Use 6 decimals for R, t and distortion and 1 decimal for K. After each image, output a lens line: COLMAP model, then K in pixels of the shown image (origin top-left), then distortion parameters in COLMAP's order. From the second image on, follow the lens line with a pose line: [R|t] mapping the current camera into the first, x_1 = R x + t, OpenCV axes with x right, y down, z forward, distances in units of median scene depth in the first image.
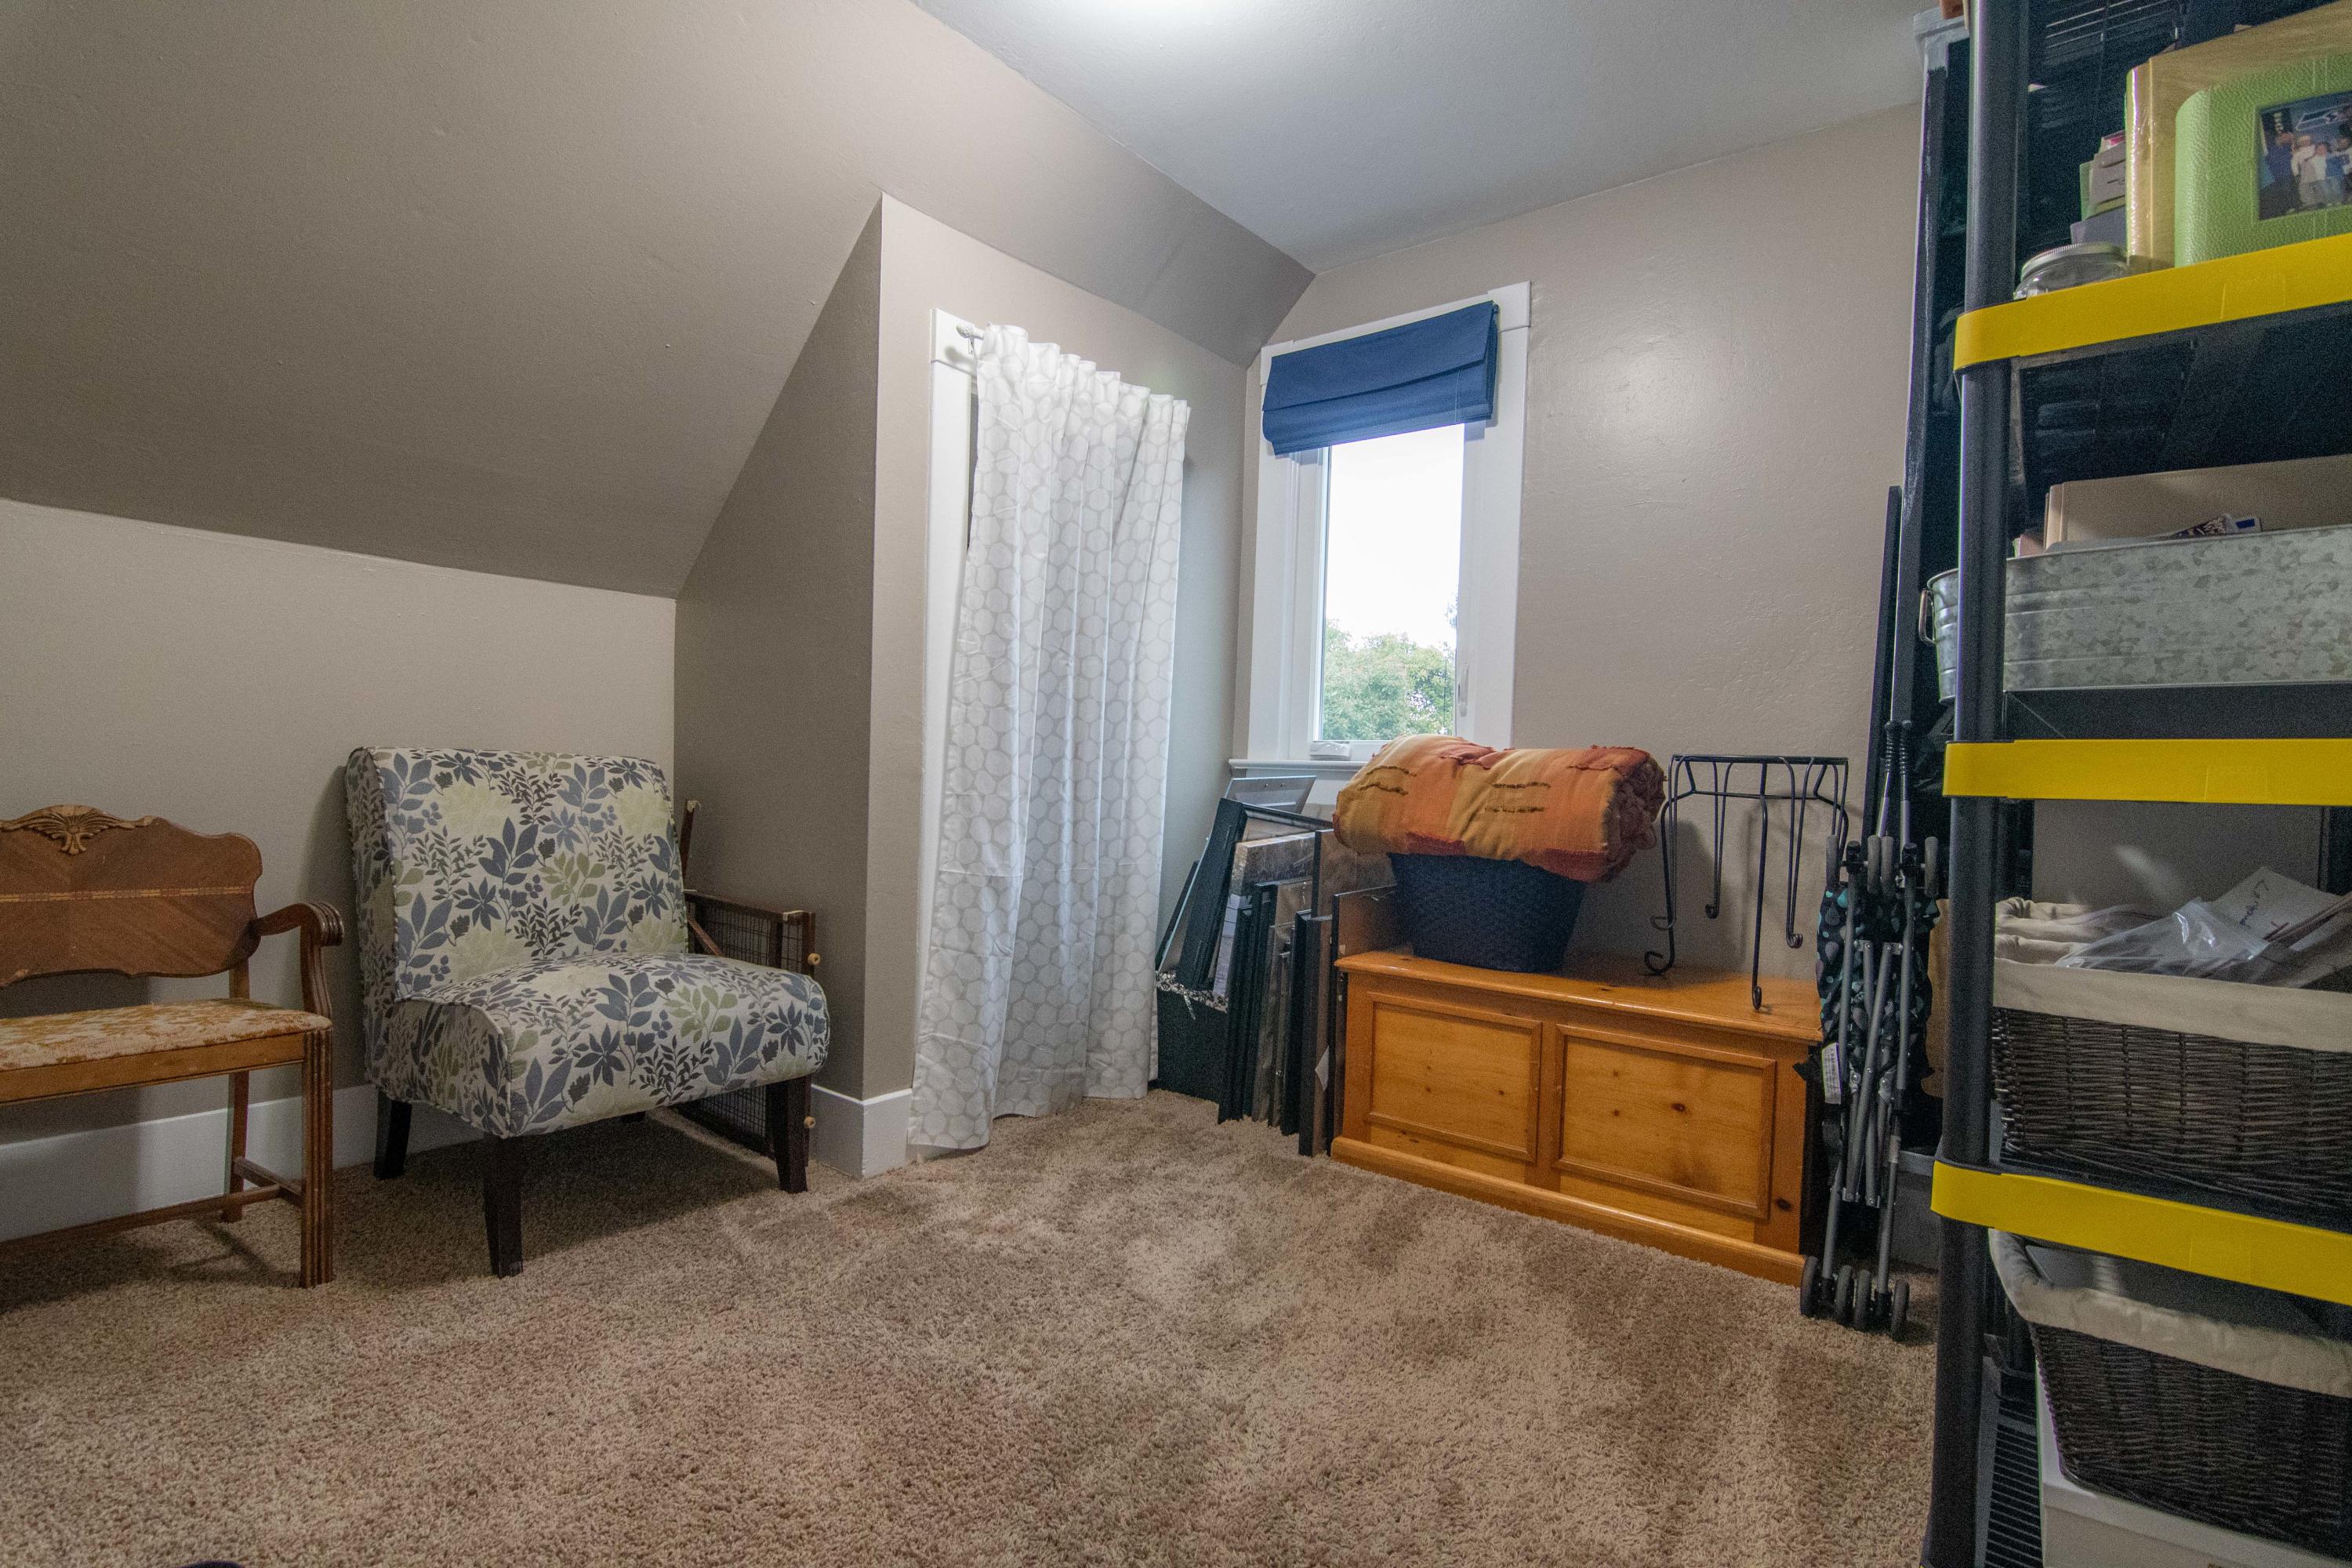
lens RADIAL K [[1128.6, 0, 1165.8], [0, 1128.6, 809.0], [0, 0, 1]] dist [-0.004203, 0.001687]
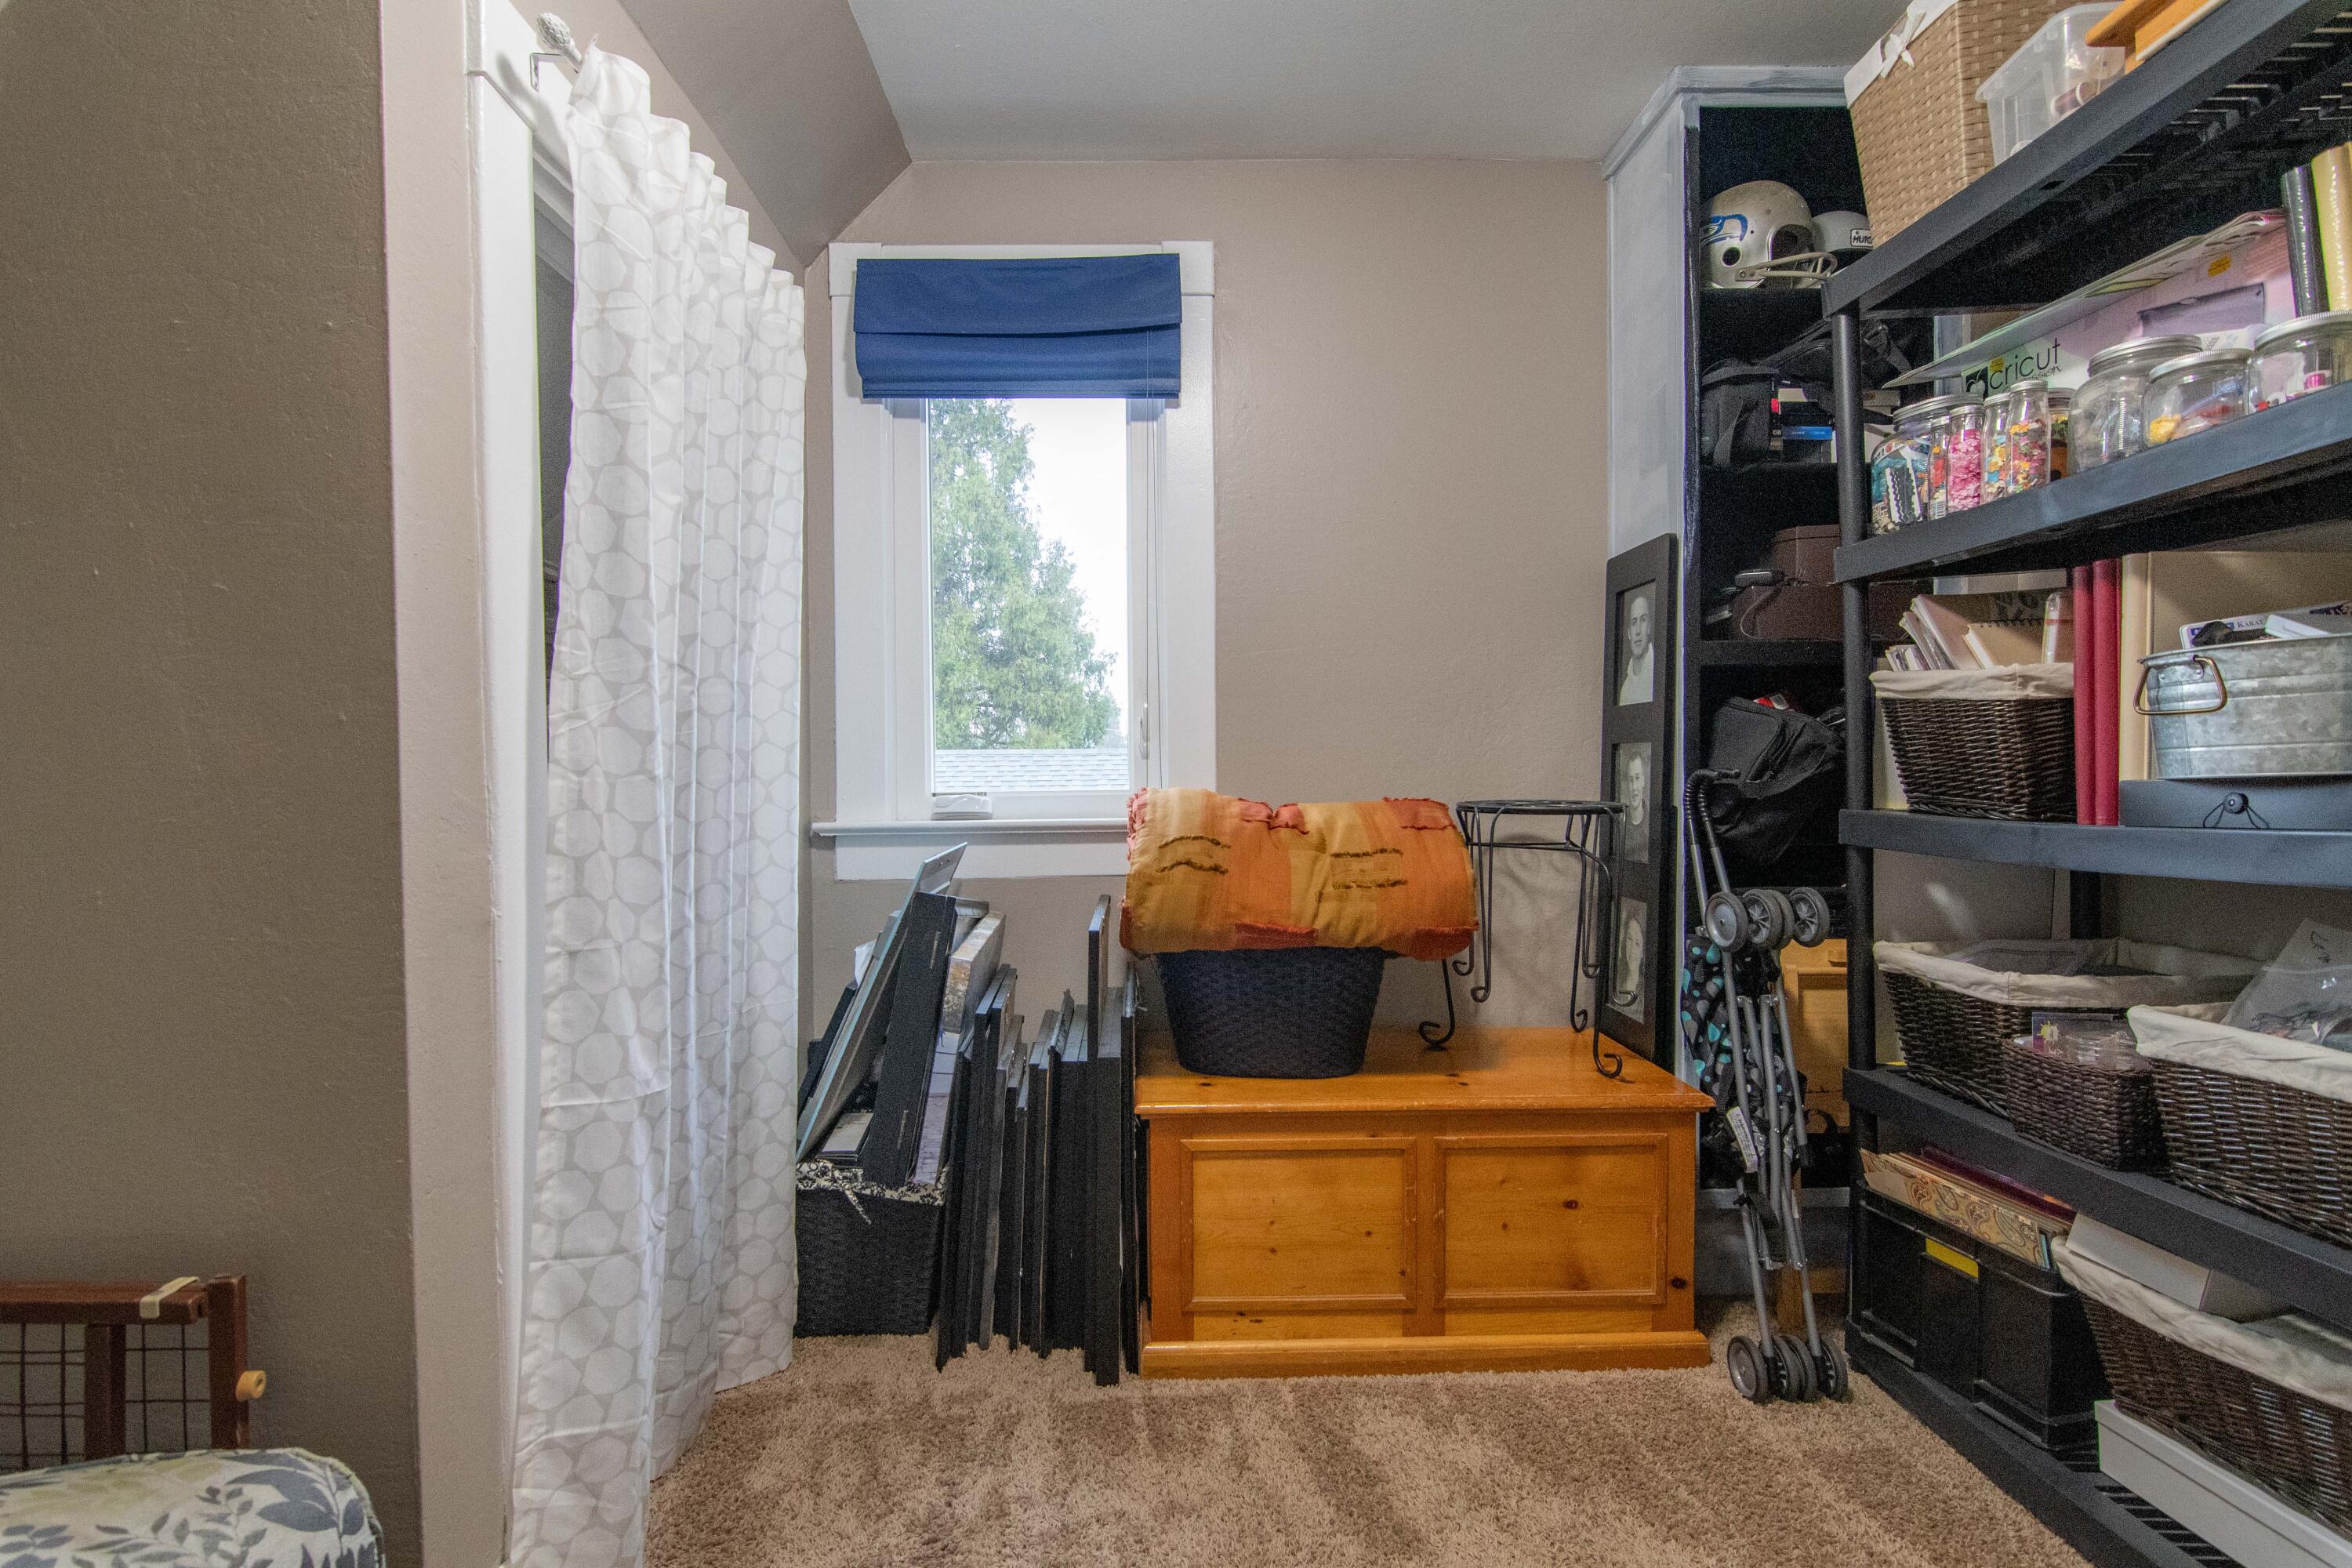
lens RADIAL K [[1128.6, 0, 1165.8], [0, 1128.6, 809.0], [0, 0, 1]] dist [-0.004203, 0.001687]
pose [[0.771043, -0.053111, 0.634565, -0.294866], [0.056741, 0.998282, 0.014609, -0.068620], [-0.634251, 0.024742, 0.772732, 0.433732]]
